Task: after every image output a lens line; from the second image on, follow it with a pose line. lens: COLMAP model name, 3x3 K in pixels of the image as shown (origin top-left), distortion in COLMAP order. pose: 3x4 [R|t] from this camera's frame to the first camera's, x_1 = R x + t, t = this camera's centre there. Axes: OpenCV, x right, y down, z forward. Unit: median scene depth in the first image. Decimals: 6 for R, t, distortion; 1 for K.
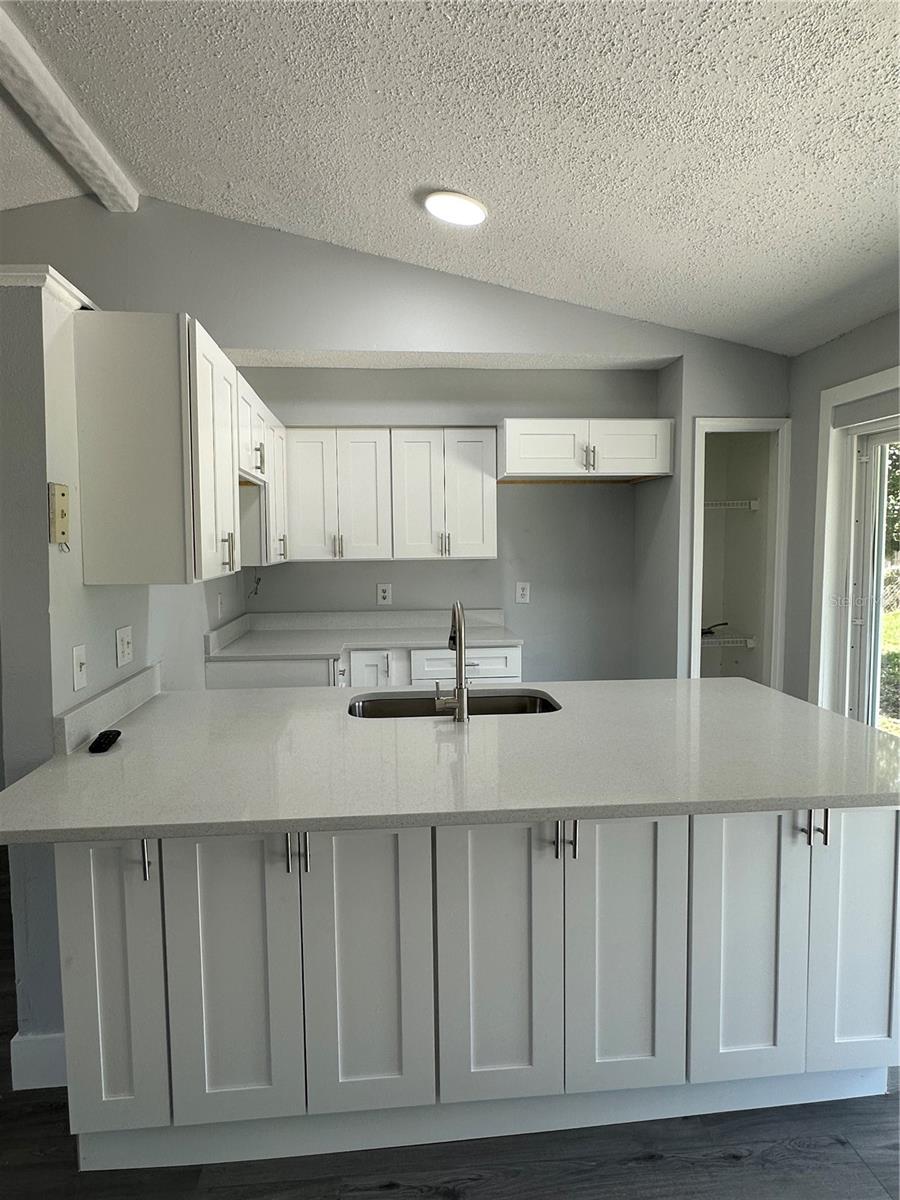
lens RADIAL K [[719.1, 0, 446.7], [0, 719.1, 601.6], [0, 0, 1]] dist [0.001311, 0.001500]
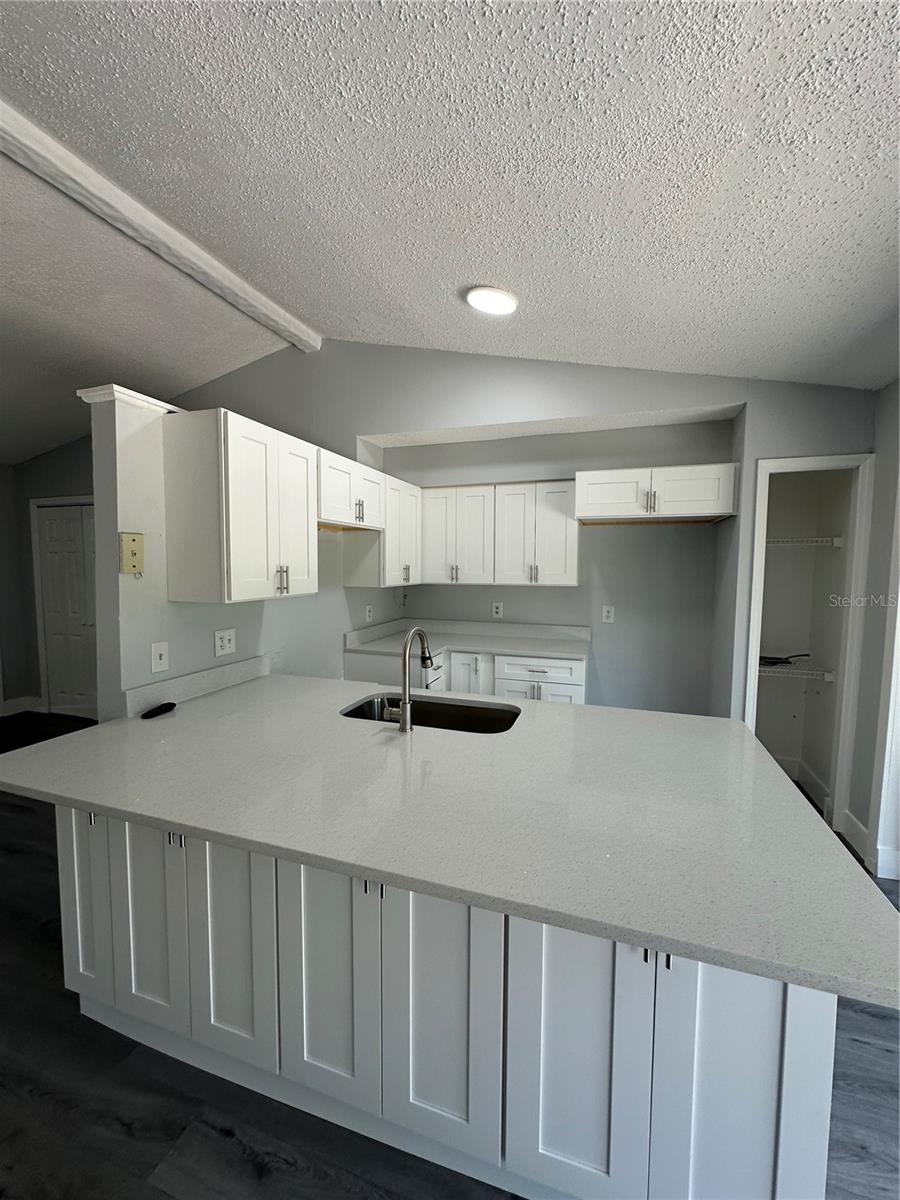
lens RADIAL K [[479.7, 0, 452.4], [0, 479.7, 601.5], [0, 0, 1]] dist [-0.002040, 0.000987]
pose [[0.915619, 0.045045, -0.399516, 0.221245], [-0.048111, 0.998839, 0.002355, -0.027652], [0.399158, 0.017065, 0.916723, 0.177169]]
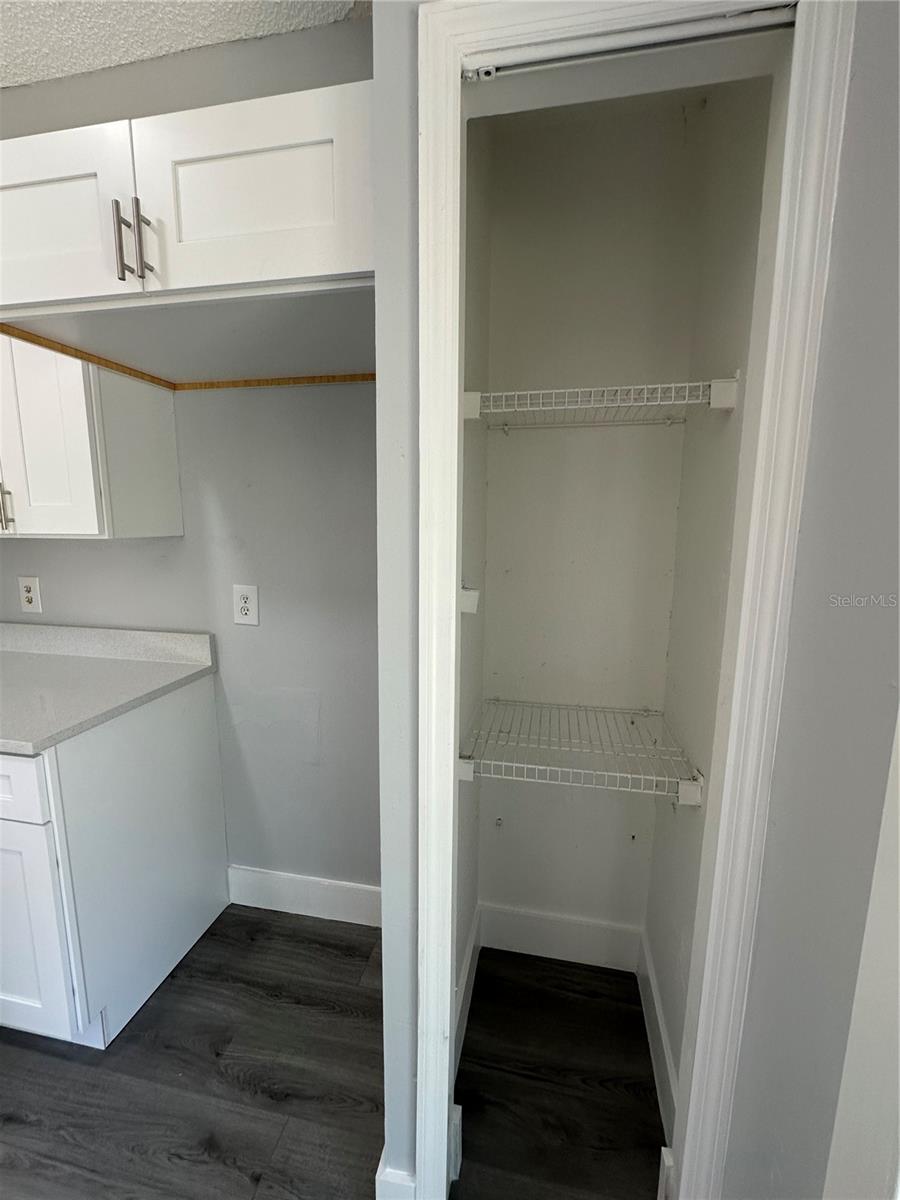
lens RADIAL K [[520.1, 0, 439.4], [0, 520.1, 601.5], [0, 0, 1]] dist [0.001052, -0.000210]
pose [[0.957702, 0.059173, -0.281611, 0.409752], [-0.038137, 0.996096, 0.079608, -0.059559], [0.285222, -0.065501, 0.956221, 0.797433]]
